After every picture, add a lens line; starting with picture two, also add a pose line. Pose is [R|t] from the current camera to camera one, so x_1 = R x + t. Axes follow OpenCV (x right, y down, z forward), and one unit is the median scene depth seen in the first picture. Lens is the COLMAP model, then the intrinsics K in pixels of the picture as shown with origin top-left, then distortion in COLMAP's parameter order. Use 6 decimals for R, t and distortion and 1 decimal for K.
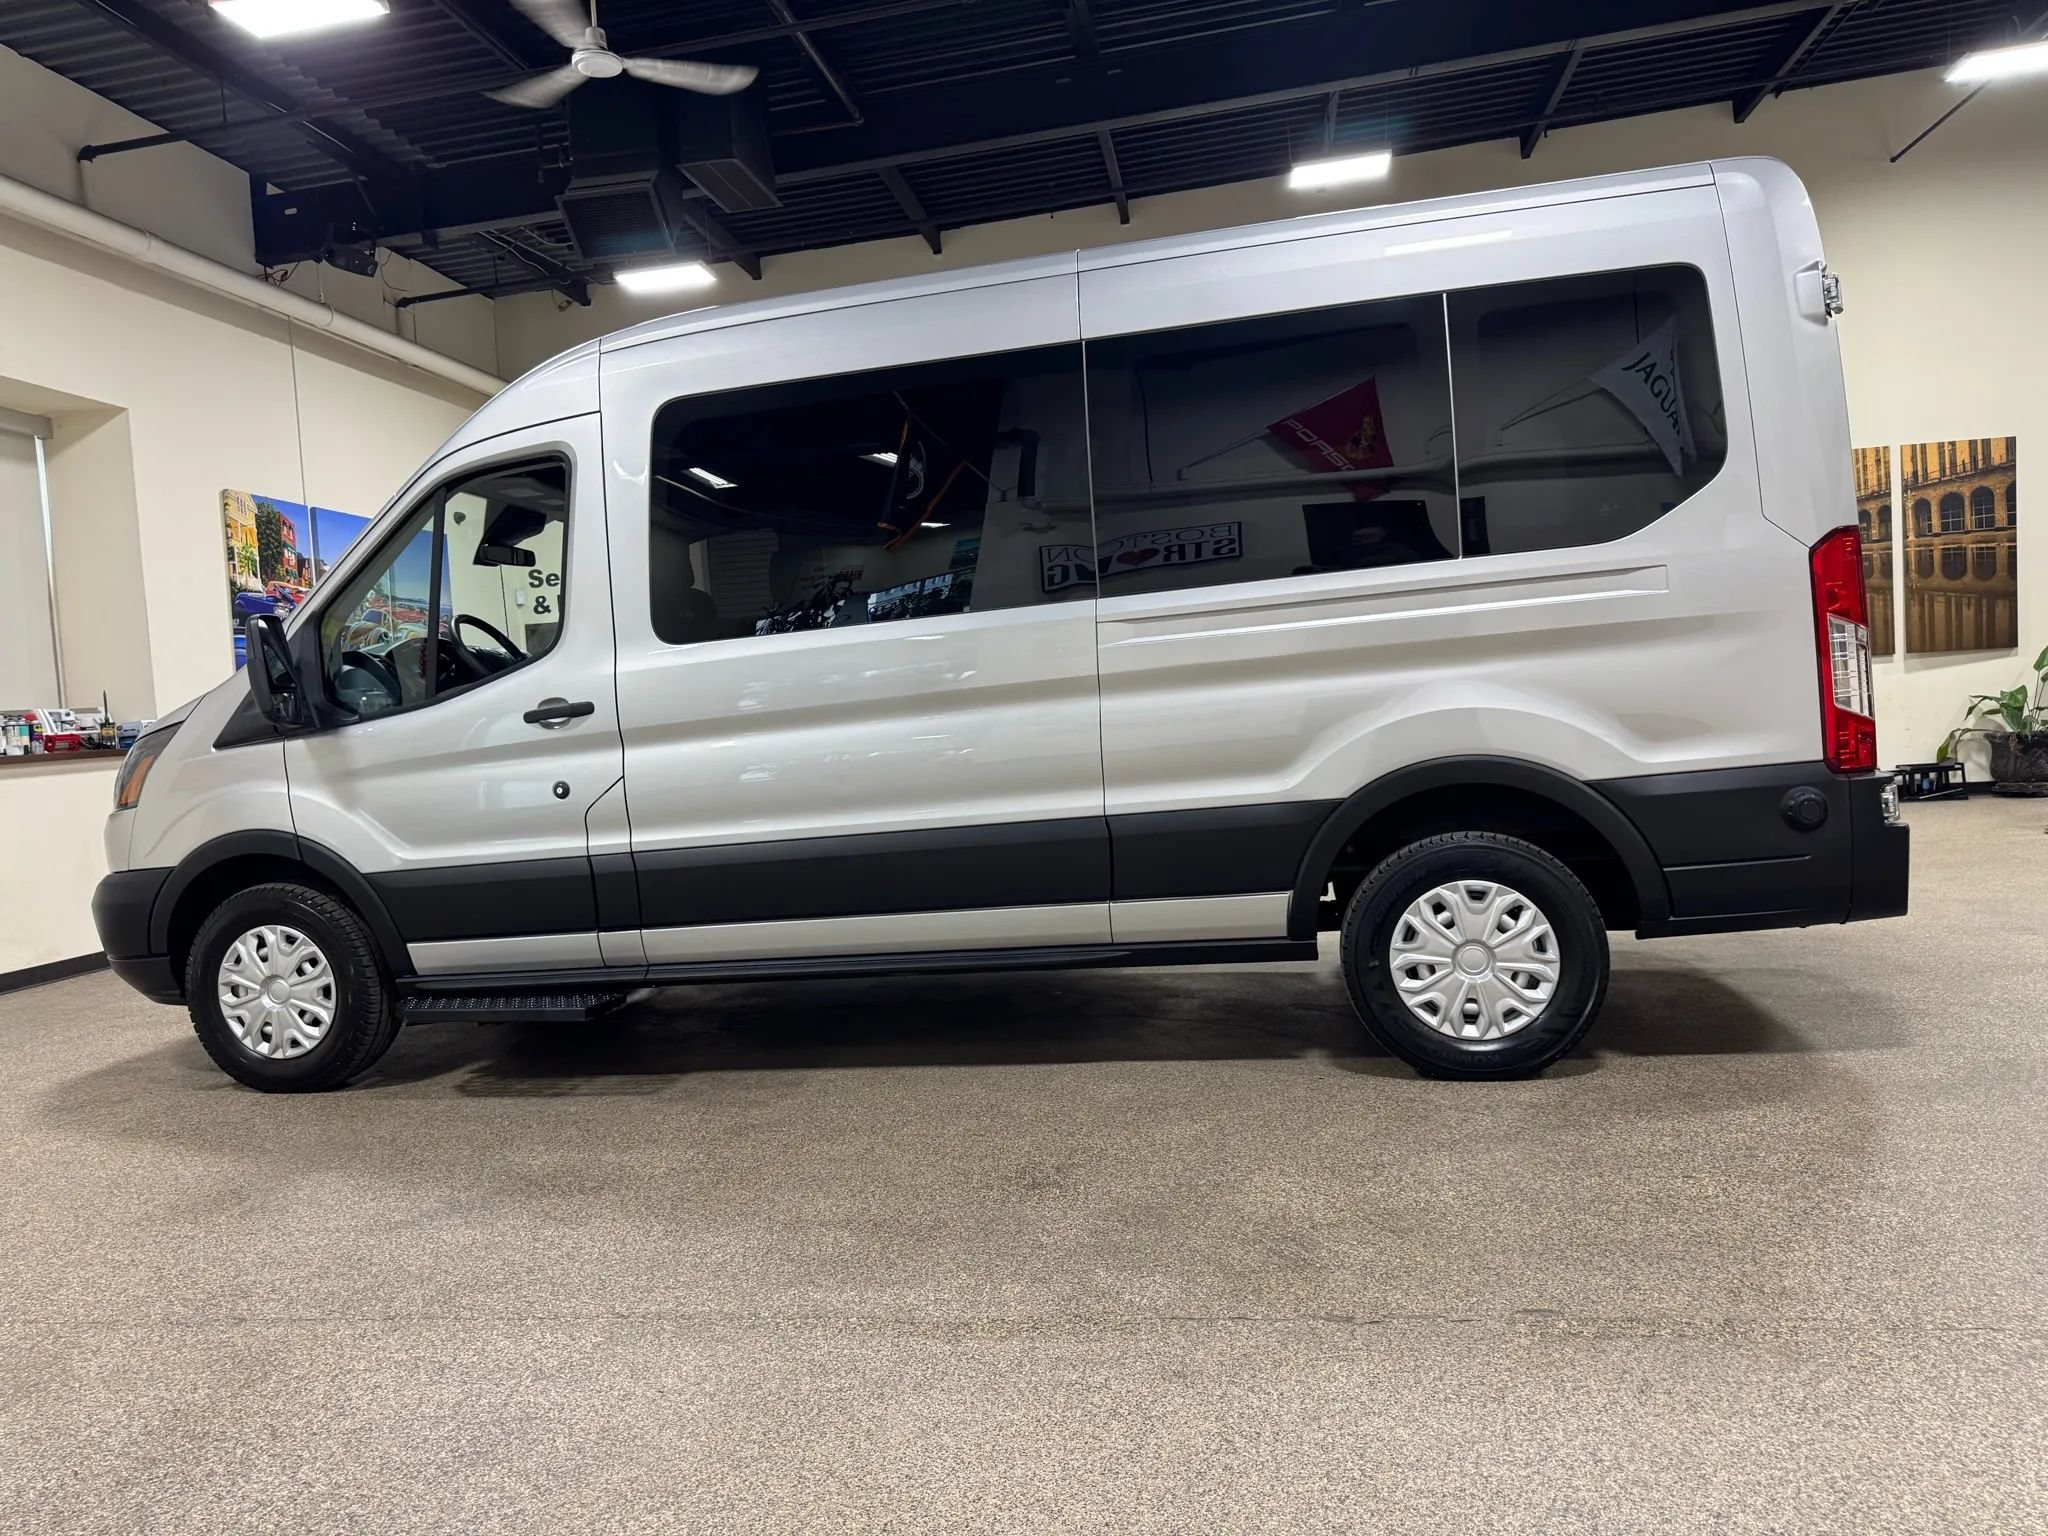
lens RADIAL K [[1499.2, 0, 1024.0], [0, 1499.2, 768.0], [0, 0, 1]] dist [0.006403, -0.005869]
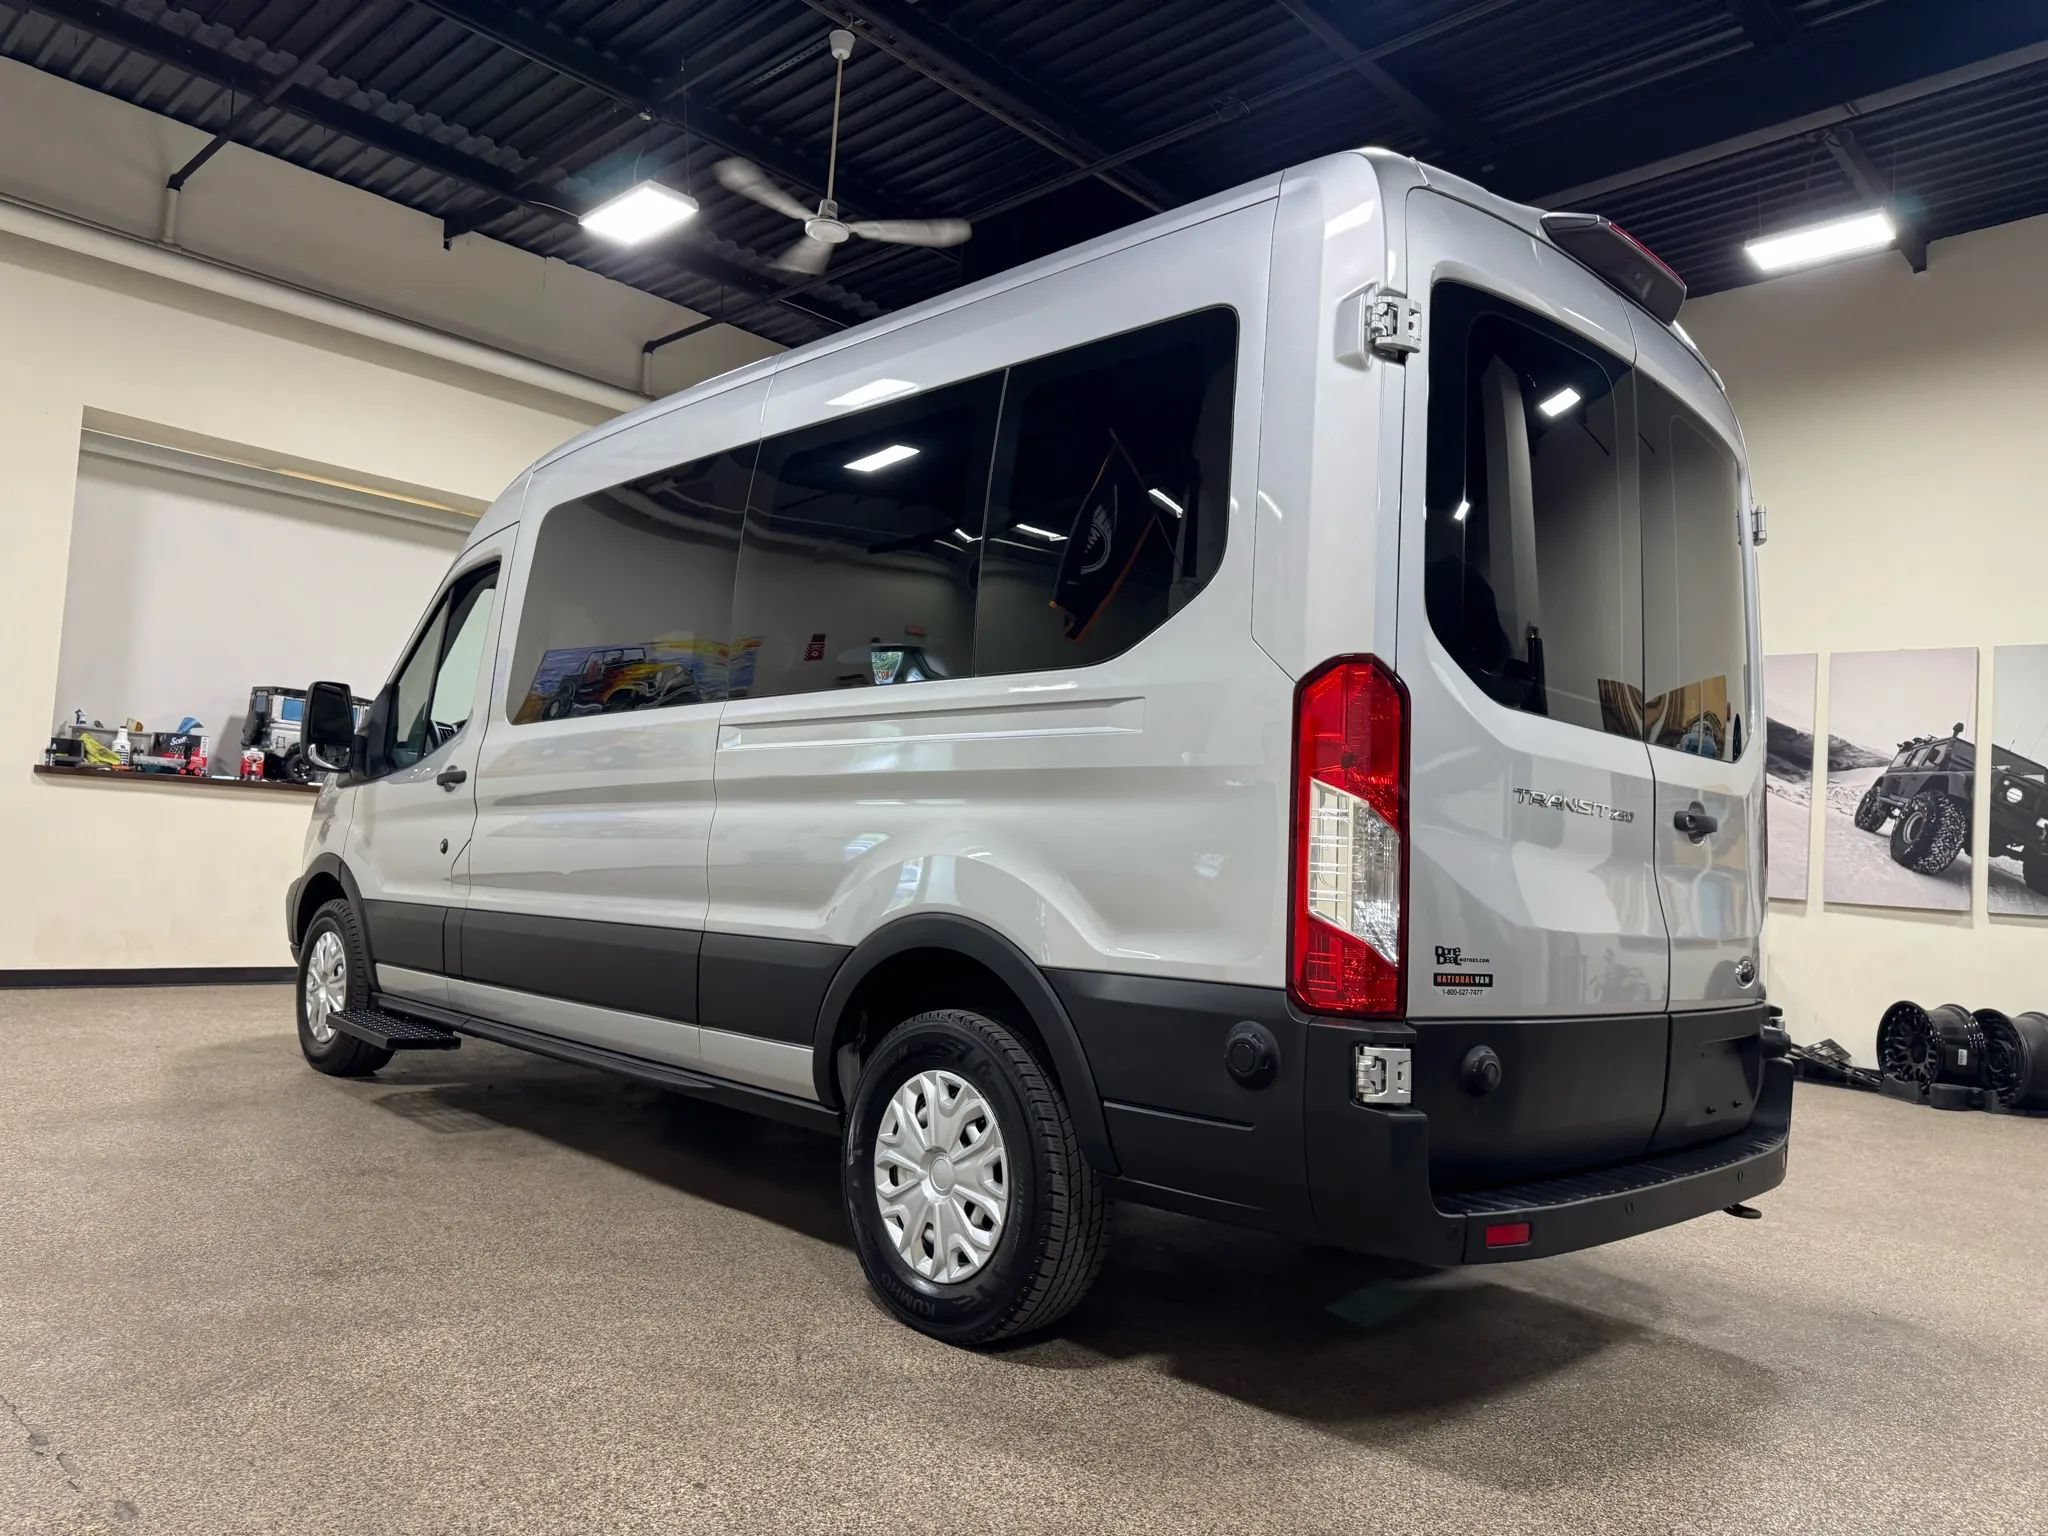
lens RADIAL K [[1499.2, 0, 1024.0], [0, 1499.2, 768.0], [0, 0, 1]] dist [0.006403, -0.005869]
pose [[0.821433, 0.087482, -0.563556, 0.754143], [-0.150036, 0.986505, -0.065553, -0.038540], [0.550216, 0.138401, 0.823473, 0.334188]]
